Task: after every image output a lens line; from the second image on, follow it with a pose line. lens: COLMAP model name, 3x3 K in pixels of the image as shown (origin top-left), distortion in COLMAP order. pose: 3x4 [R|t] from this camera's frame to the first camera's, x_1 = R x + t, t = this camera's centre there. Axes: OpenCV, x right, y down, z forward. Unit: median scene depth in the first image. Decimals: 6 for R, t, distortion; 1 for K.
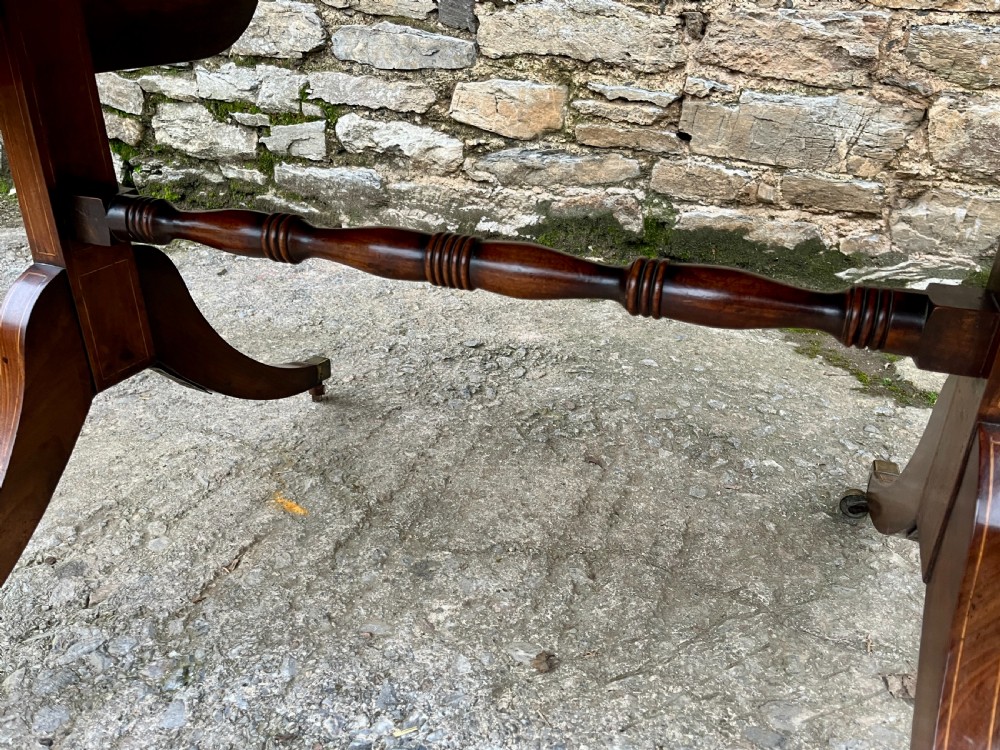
lens RADIAL K [[785.2, 0, 505.5], [0, 785.2, 367.0], [0, 0, 1]] dist [0.062710, -0.080780]
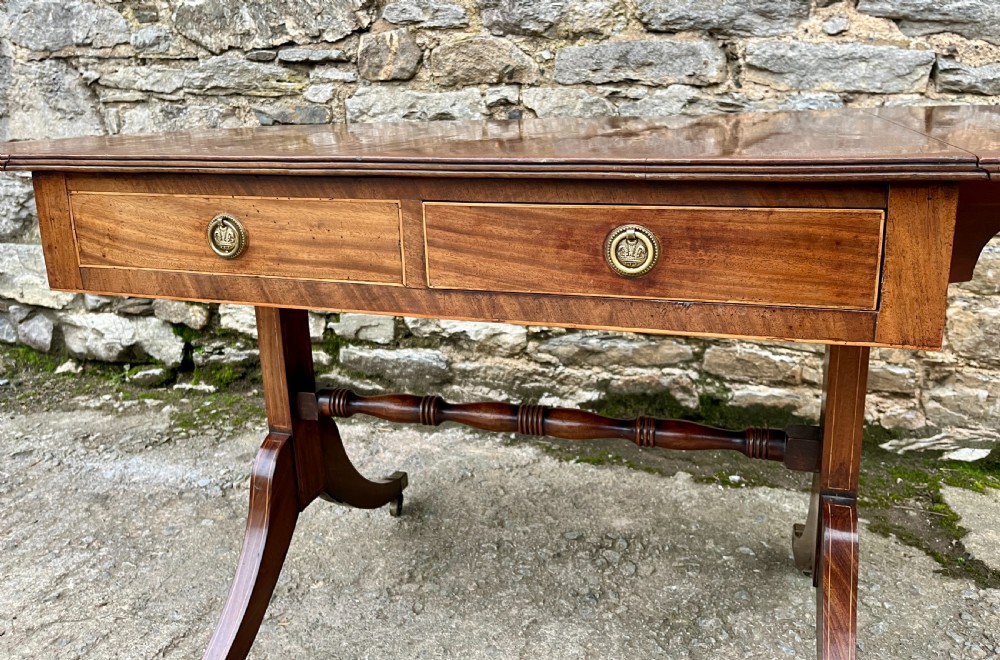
lens RADIAL K [[780.7, 0, 504.6], [0, 780.7, 281.4], [0, 0, 1]] dist [0.059026, -0.086160]
pose [[0.996063, -0.032773, 0.082366, -0.189866], [0.049395, 0.976731, -0.208701, -0.133818], [-0.073610, 0.211948, 0.974505, -0.092796]]
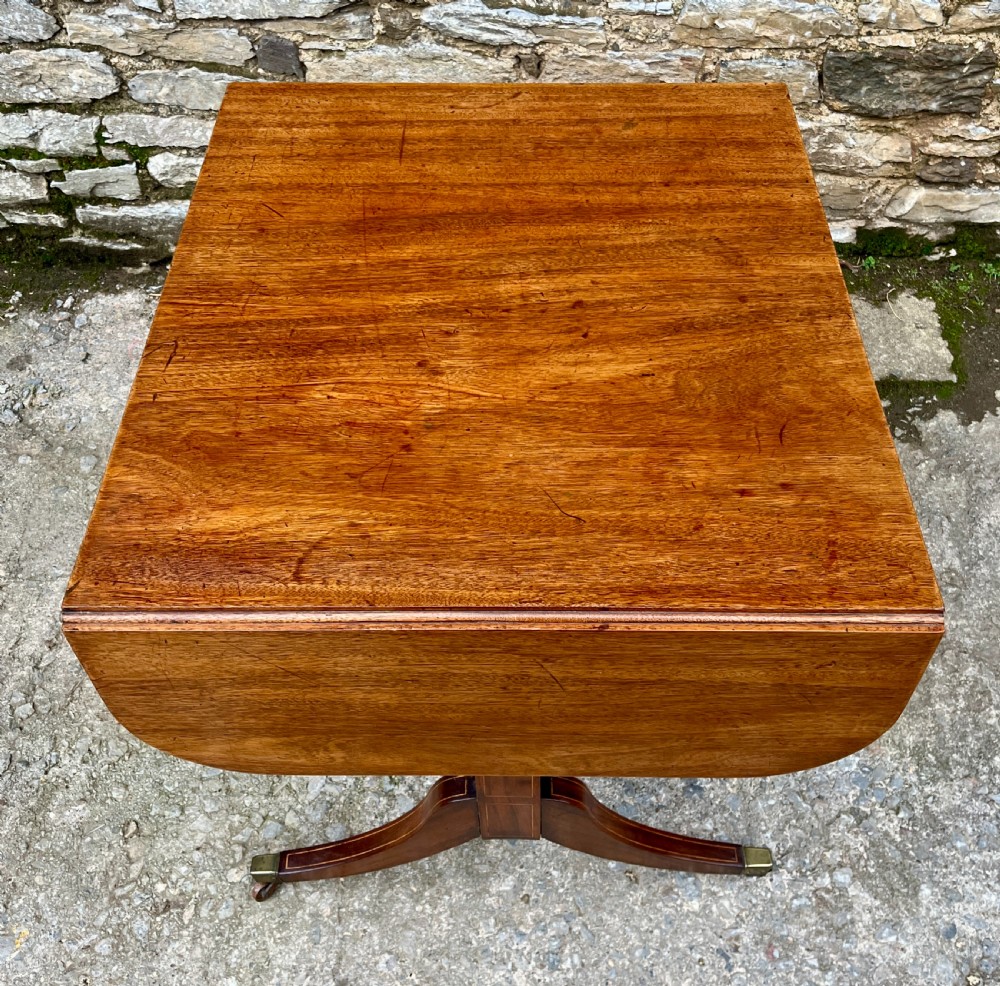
lens RADIAL K [[1043.1, 0, 492.5], [0, 1043.1, 470.3], [0, 0, 1]] dist [0.021835, 0.000000]
pose [[0.934684, -0.283665, 0.214244, -0.234048], [0.169289, 0.885154, 0.433410, -0.521940], [-0.312583, -0.368832, 0.875360, -0.353117]]
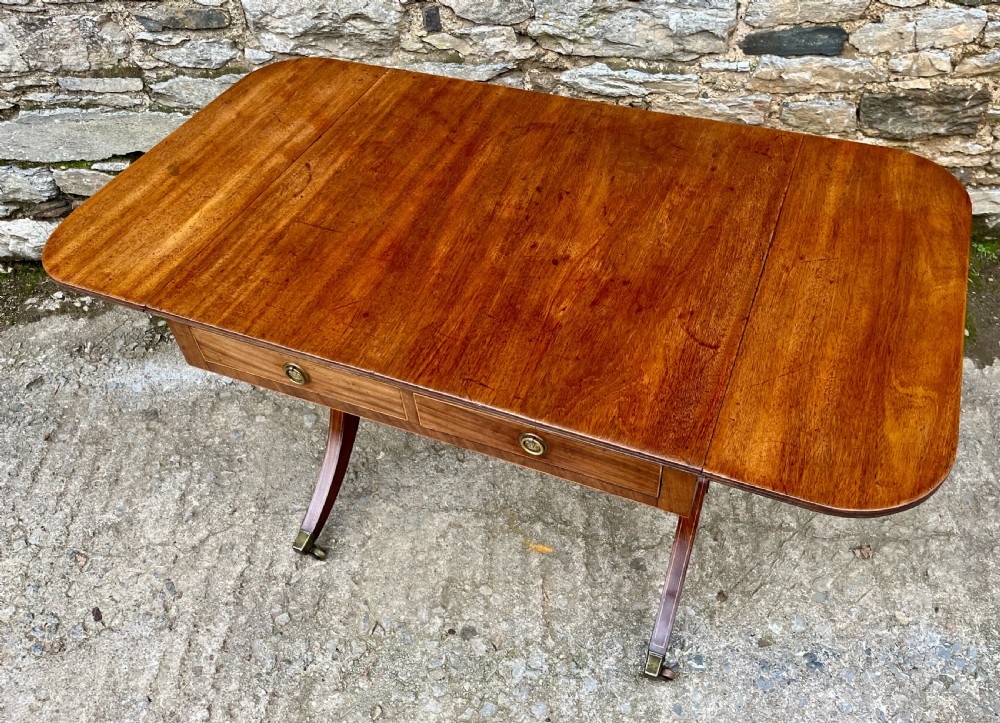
lens RADIAL K [[803.6, 0, 533.5], [0, 803.6, 349.3], [0, 0, 1]] dist [0.050277, -0.051207]
pose [[0.922736, -0.300451, 0.241430, -0.371416], [0.194447, 0.903704, 0.381458, -0.581678], [-0.332790, -0.305039, 0.892301, -0.301717]]
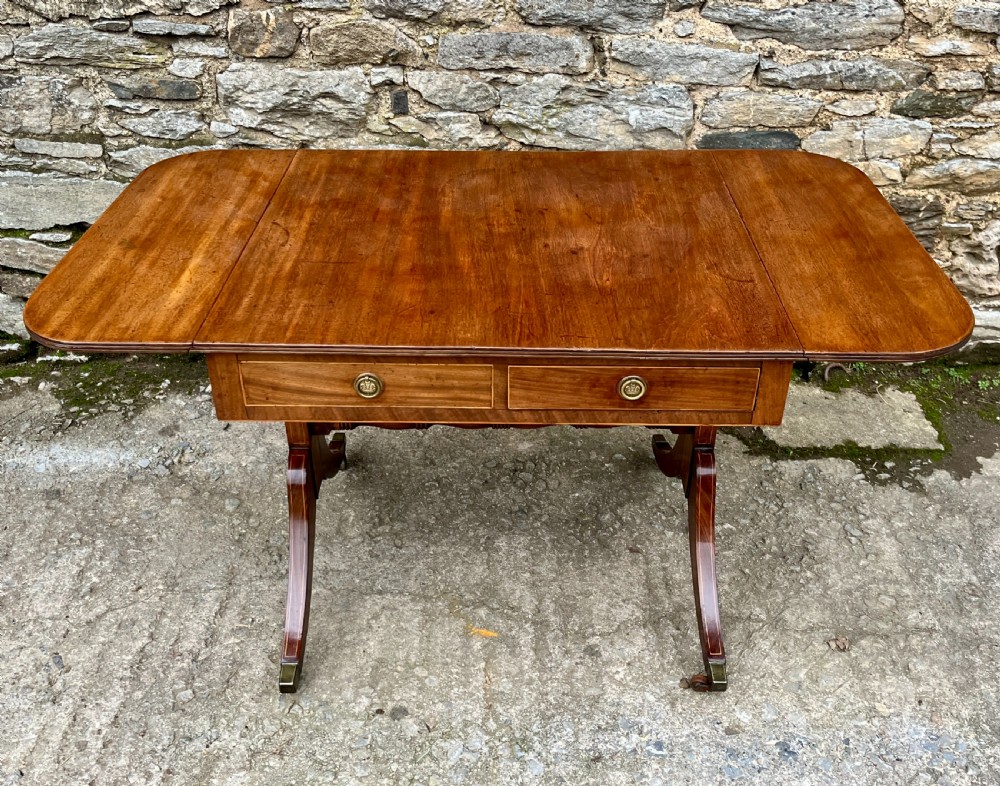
lens RADIAL K [[963.9, 0, 514.7], [0, 963.9, 356.1], [0, 0, 1]] dist [0.031156, 0.000000]
pose [[0.920516, -0.185836, 0.343678, -0.490648], [0.145483, 0.979415, 0.139929, -0.397519], [-0.362608, -0.078807, 0.928604, -0.493922]]
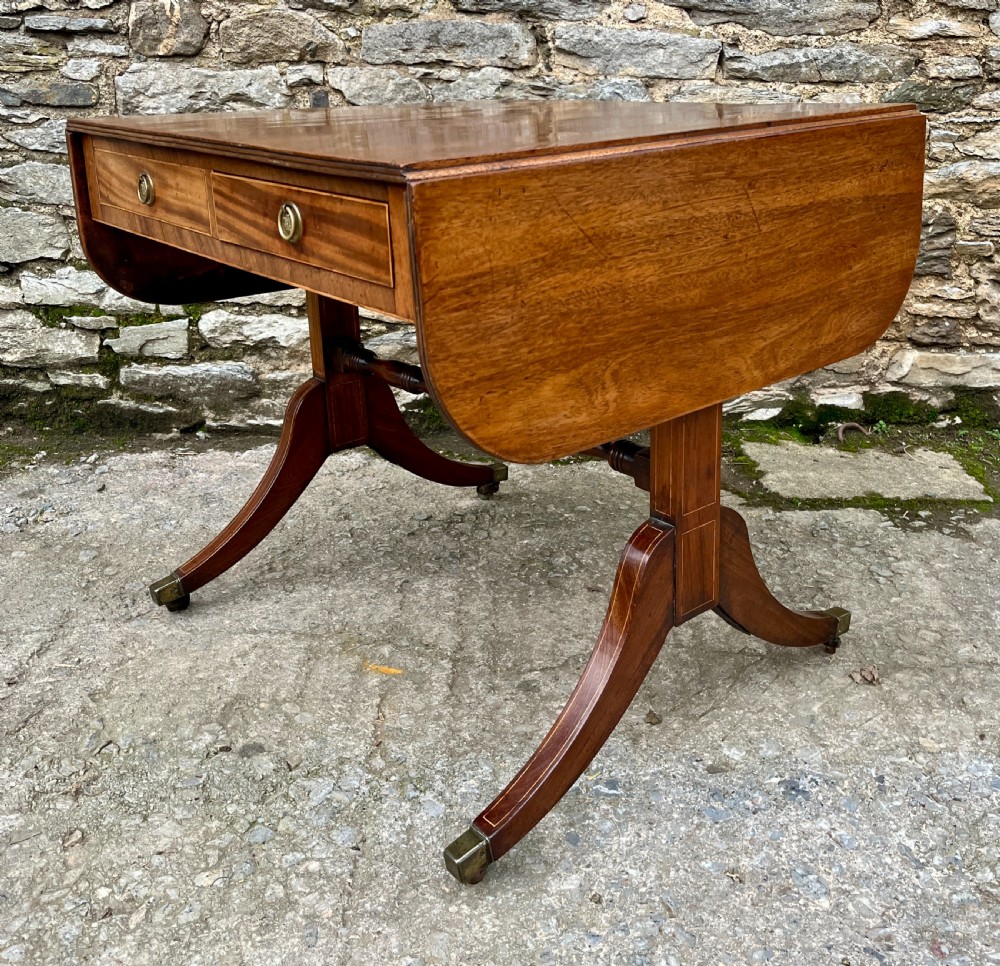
lens RADIAL K [[1049.5, 0, 509.4], [0, 1049.5, 387.4], [0, 0, 1]] dist [0.024924, 0.000000]
pose [[0.927140, -0.109956, 0.358221, -0.387759], [0.161120, 0.980073, -0.116174, -0.016079], [-0.338308, 0.165426, 0.926381, -0.372733]]
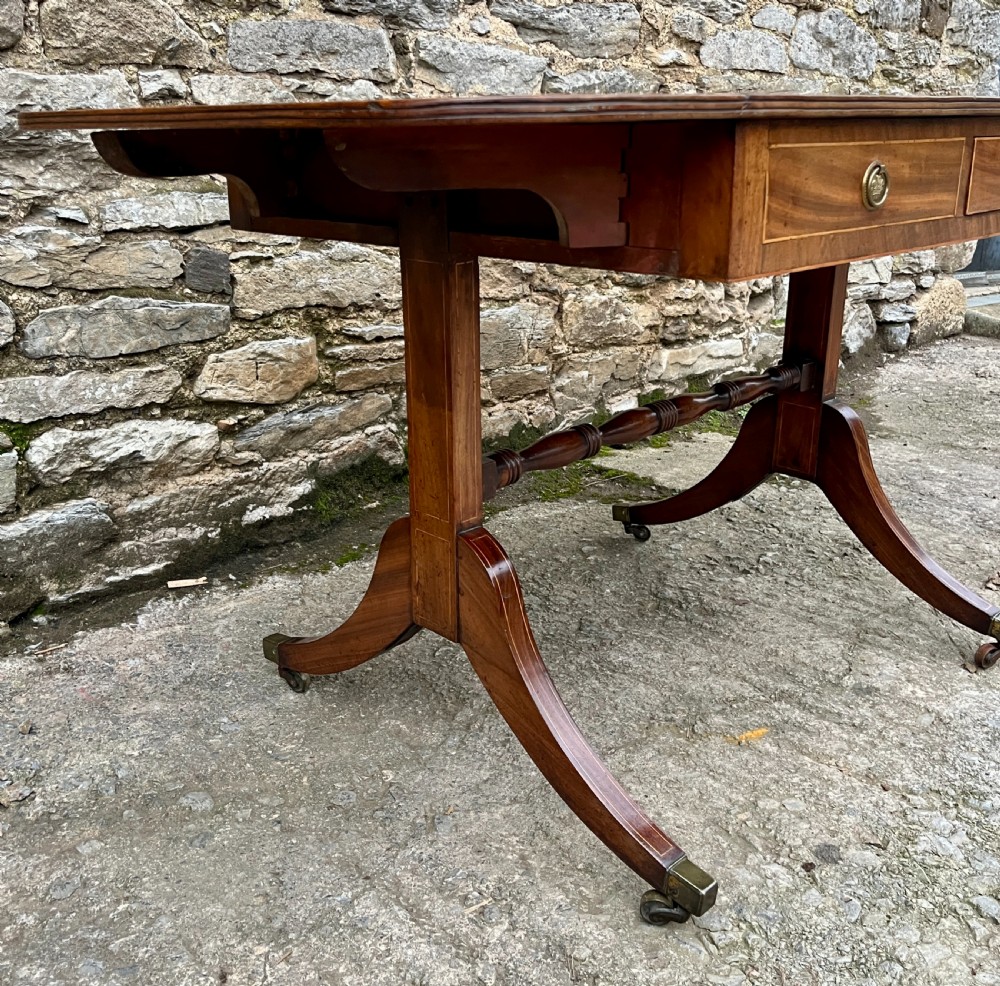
lens RADIAL K [[1104.5, 0, 479.8], [0, 1104.5, 445.9], [0, 0, 1]] dist [0.026215, 0.000000]
pose [[0.395700, -0.253934, 0.882575, -1.014494], [0.398352, 0.913360, 0.084191, -0.277864], [-0.827488, 0.318262, 0.462572, 0.309160]]
